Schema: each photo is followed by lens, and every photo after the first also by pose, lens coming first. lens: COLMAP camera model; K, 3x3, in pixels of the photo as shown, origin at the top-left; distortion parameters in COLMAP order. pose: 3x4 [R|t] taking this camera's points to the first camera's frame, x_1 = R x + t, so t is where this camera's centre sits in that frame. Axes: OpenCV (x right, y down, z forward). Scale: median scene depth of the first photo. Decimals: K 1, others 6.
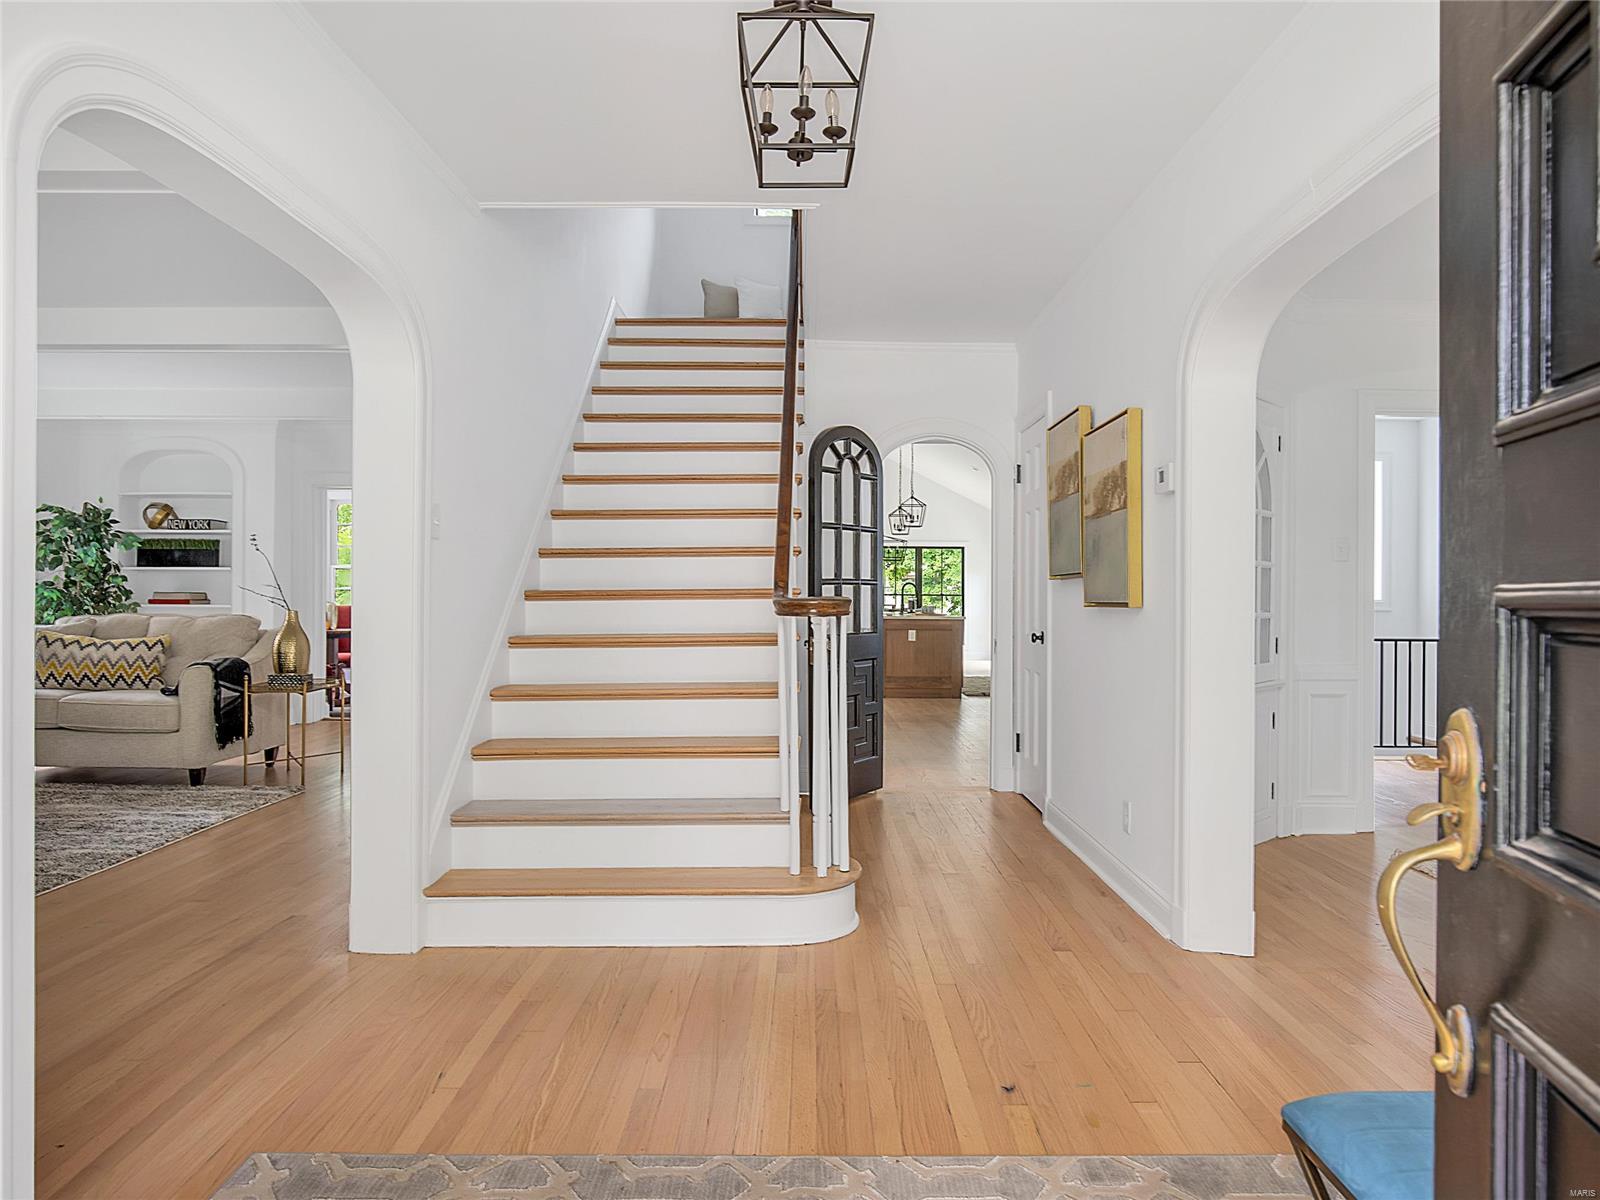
lens RADIAL K [[1004.8, 0, 799.6], [0, 1004.8, 593.8], [0, 0, 1]] dist [-0.004995, -0.001734]
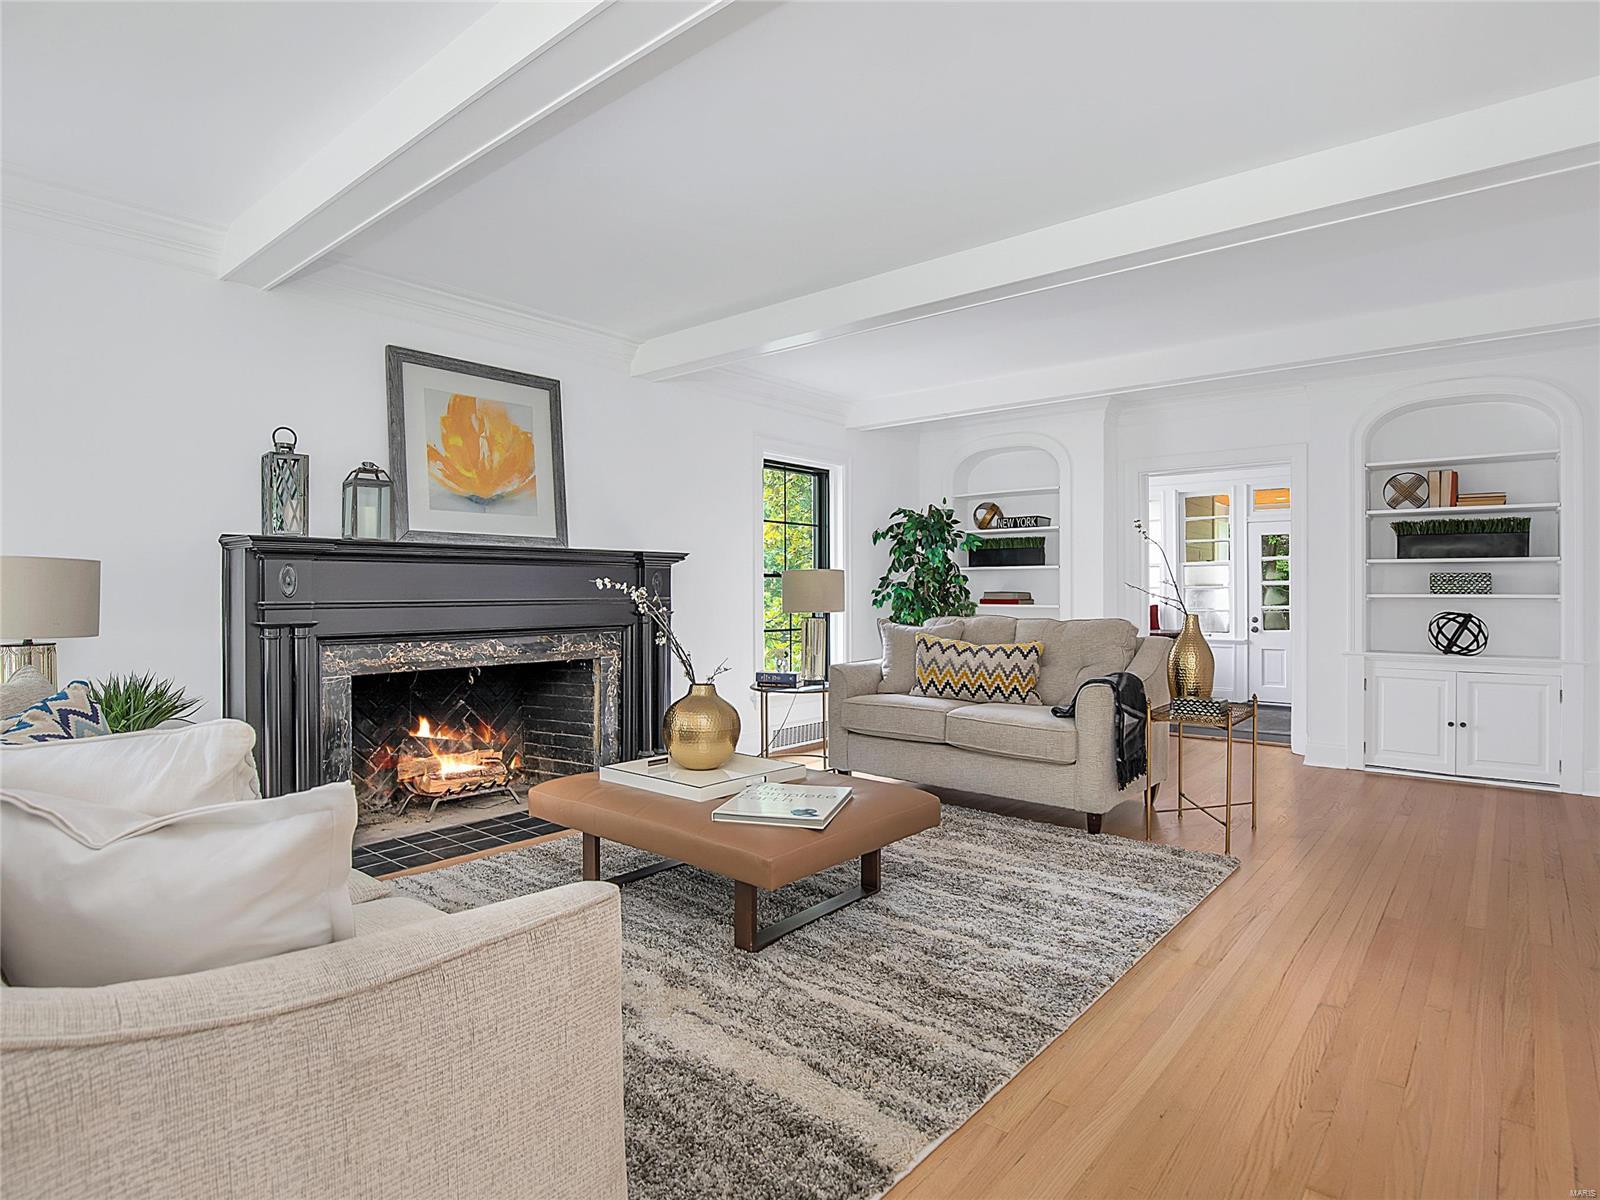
lens RADIAL K [[857.1, 0, 799.9], [0, 857.1, 589.2], [0, 0, 1]] dist [-0.023447, -0.000217]
pose [[0.767837, -0.006106, -0.640617, -0.261696], [0.002890, 0.999977, -0.006067, 0.000143], [0.640639, 0.002807, 0.767837, 0.248120]]
